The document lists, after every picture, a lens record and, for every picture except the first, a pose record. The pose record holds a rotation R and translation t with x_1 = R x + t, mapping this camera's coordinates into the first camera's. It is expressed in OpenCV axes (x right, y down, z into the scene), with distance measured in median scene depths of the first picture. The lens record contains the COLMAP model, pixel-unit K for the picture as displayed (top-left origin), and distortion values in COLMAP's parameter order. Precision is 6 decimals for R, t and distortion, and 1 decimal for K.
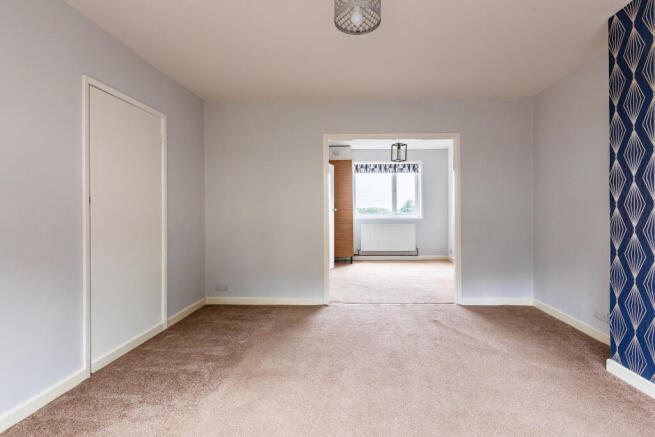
lens RADIAL K [[304.1, 0, 321.6], [0, 304.1, 208.7], [0, 0, 1]] dist [-0.000092, -0.000087]
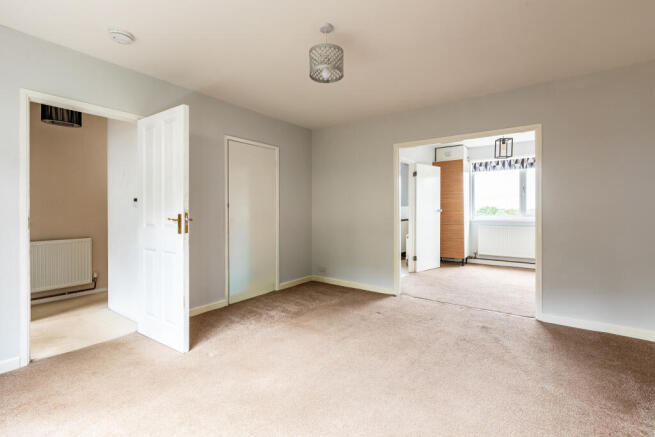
lens RADIAL K [[297.3, 0, 323.4], [0, 297.3, 214.5], [0, 0, 1]] dist [0.000202, 0.000000]
pose [[0.816573, 0.010495, -0.577147, 0.459614], [0.003175, 0.999738, 0.022672, -0.011974], [0.577234, -0.020346, 0.816325, -0.058186]]
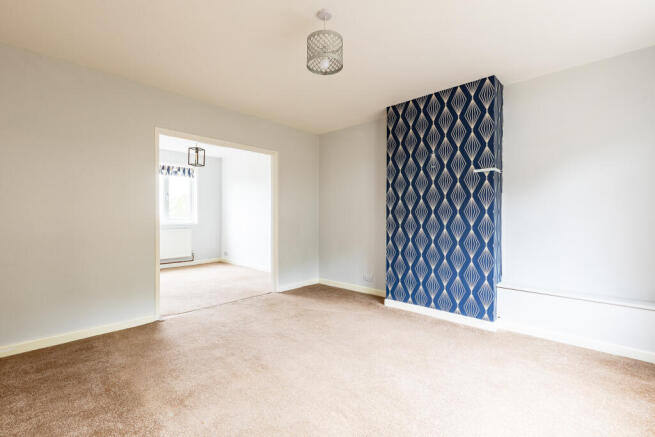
lens RADIAL K [[297.3, 0, 323.4], [0, 297.3, 214.5], [0, 0, 1]] dist [0.000202, 0.000000]
pose [[0.674110, 0.004309, 0.738619, -0.352098], [-0.004846, 0.999987, -0.001411, 0.003249], [-0.738616, -0.002628, 0.674122, 0.062020]]
